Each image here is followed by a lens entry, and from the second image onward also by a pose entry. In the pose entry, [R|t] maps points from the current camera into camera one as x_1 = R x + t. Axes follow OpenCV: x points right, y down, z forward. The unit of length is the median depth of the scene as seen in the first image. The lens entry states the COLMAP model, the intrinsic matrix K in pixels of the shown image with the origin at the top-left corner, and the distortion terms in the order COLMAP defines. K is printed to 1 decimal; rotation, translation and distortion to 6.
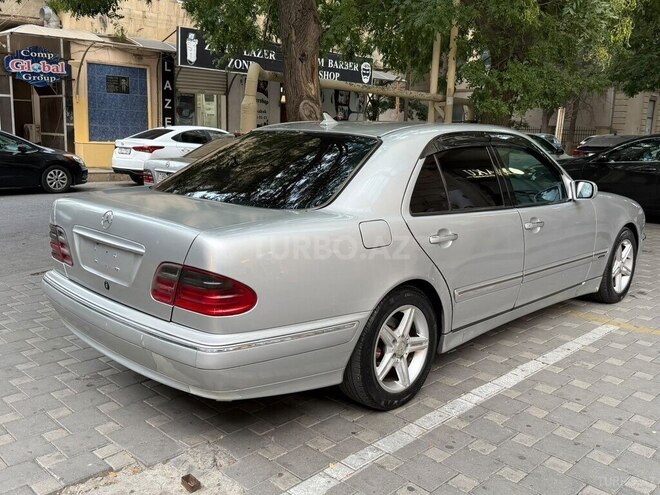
lens RADIAL K [[623.5, 0, 334.0], [0, 623.5, 251.6], [0, 0, 1]] dist [0.028355, 0.000000]
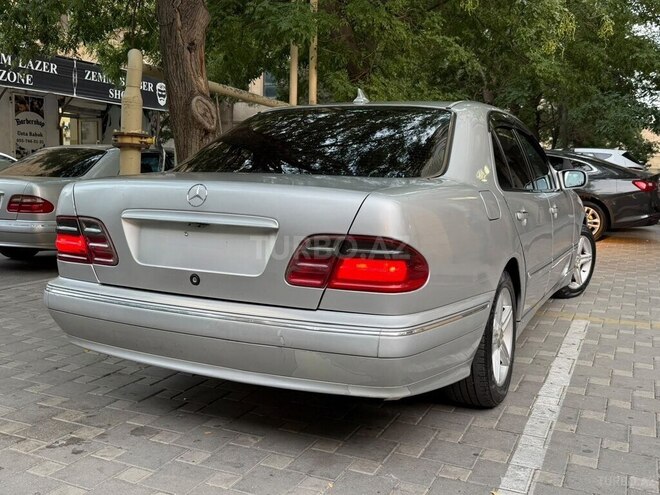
lens RADIAL K [[683.3, 0, 328.6], [0, 683.3, 243.7], [0, 0, 1]] dist [-0.019426, 0.000000]
pose [[0.941388, -0.036468, 0.335348, -0.193247], [0.063769, 0.995453, -0.070760, 0.031589], [-0.331242, 0.087998, 0.939433, 0.095458]]
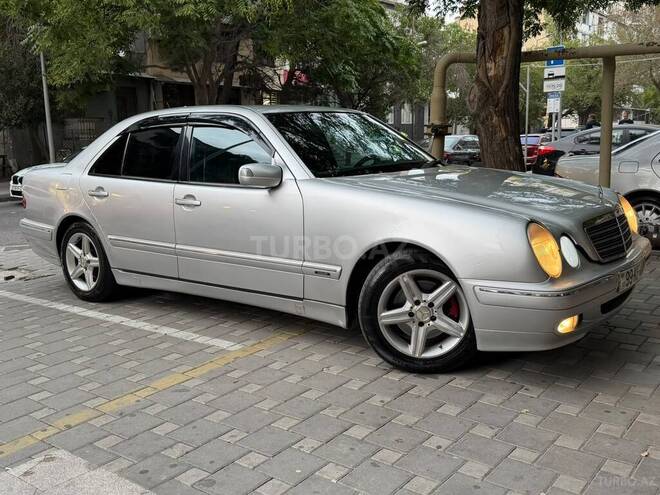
lens RADIAL K [[651.8, 0, 334.7], [0, 651.8, 250.0], [0, 0, 1]] dist [0.069434, 0.000000]
pose [[0.123035, 0.136941, -0.982909, 0.880742], [-0.163978, 0.979625, 0.115958, -0.083225], [0.978761, 0.146908, 0.142983, 0.691722]]
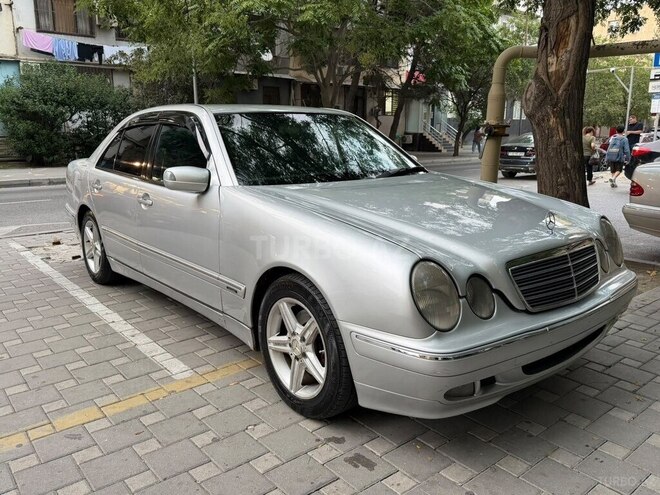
lens RADIAL K [[542.4, 0, 328.7], [0, 542.4, 246.1], [0, 0, 1]] dist [0.003919, 0.036434]
pose [[-0.106456, 0.179201, -0.978036, 0.702992], [-0.191942, 0.961421, 0.197049, -0.122547], [0.975615, 0.208703, -0.067953, 0.821853]]
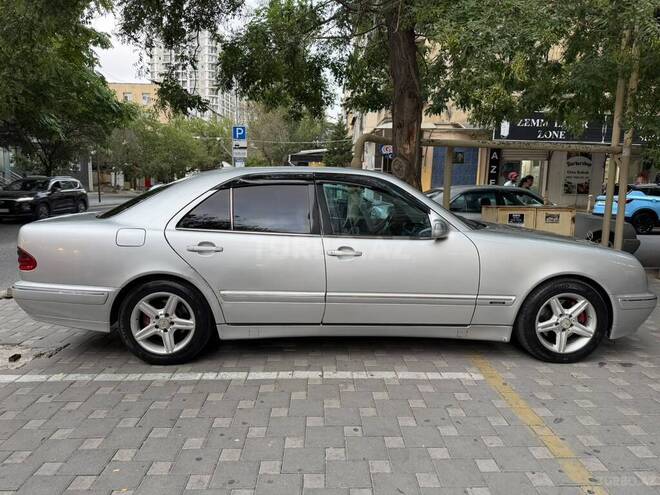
lens RADIAL K [[461.4, 0, 332.2], [0, 461.4, 253.5], [0, 0, 1]] dist [0.029751, -0.029346]
pose [[0.719367, 0.086177, -0.689263, 0.524722], [-0.129278, 0.991548, -0.010954, -0.018539], [0.682494, 0.096986, 0.724428, 0.232195]]
